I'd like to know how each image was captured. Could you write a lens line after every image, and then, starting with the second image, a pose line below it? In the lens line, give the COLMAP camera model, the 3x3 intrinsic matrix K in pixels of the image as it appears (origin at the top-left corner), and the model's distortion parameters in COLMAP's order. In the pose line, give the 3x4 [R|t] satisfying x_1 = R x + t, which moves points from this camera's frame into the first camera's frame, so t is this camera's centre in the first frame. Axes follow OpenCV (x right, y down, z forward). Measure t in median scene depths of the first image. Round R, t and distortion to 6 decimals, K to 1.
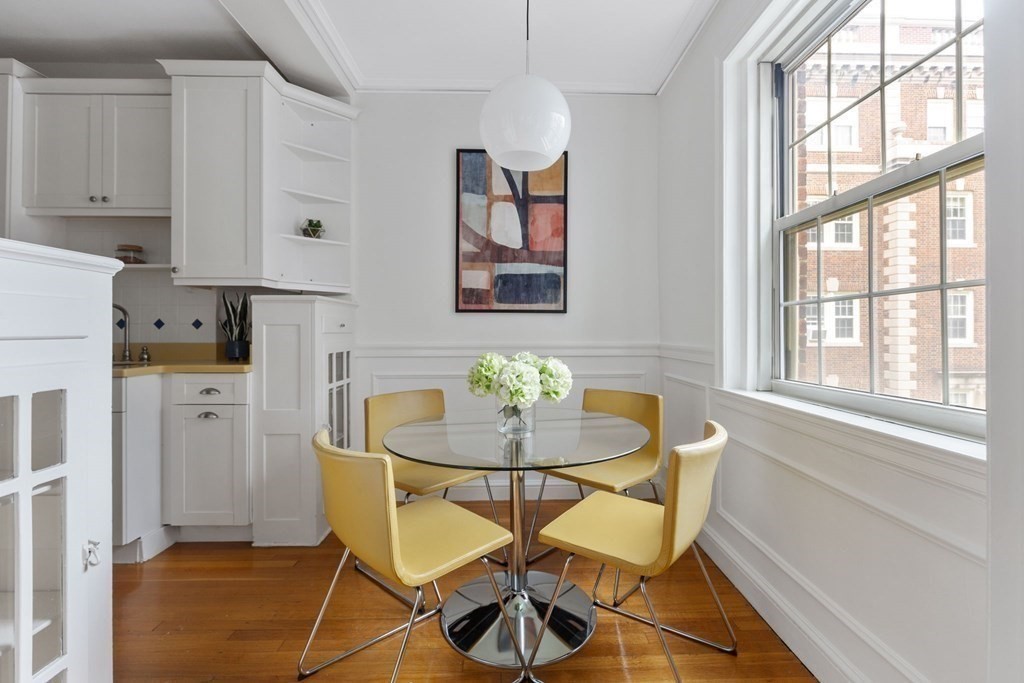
lens RADIAL K [[468.1, 0, 515.7], [0, 468.1, 325.7], [0, 0, 1]] dist [-0.001078, 0.000250]
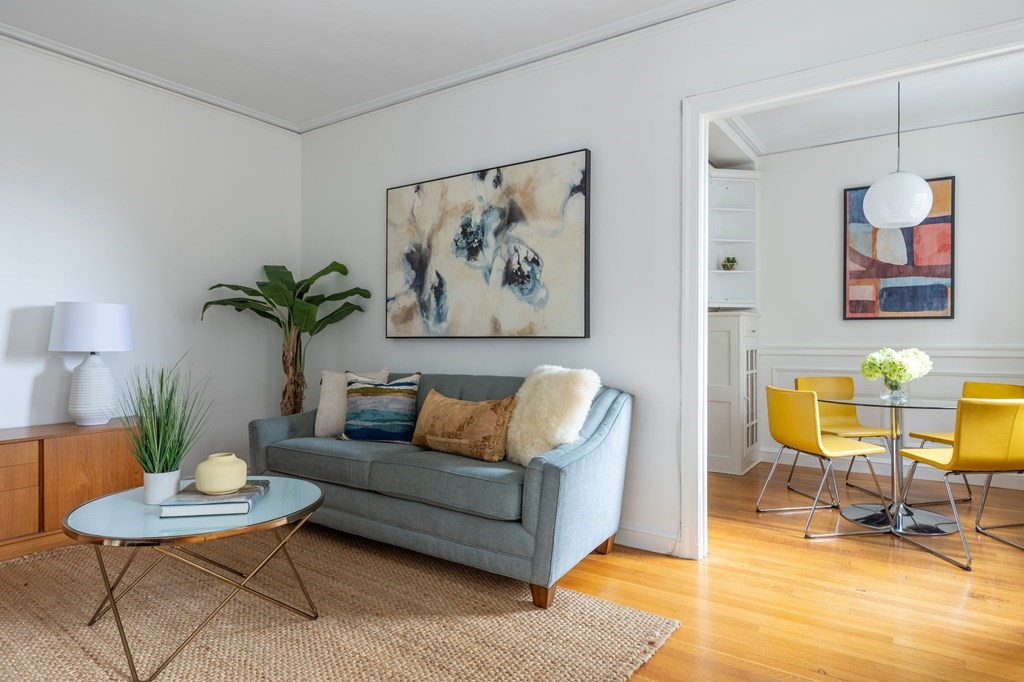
lens RADIAL K [[600.6, 0, 508.5], [0, 600.6, 339.0], [0, 0, 1]] dist [-0.001172, 0.000321]
pose [[0.809717, -0.001296, -0.586819, 0.087868], [0.008899, 0.999910, 0.010071, -0.002100], [0.586753, -0.013377, 0.809656, -0.816943]]
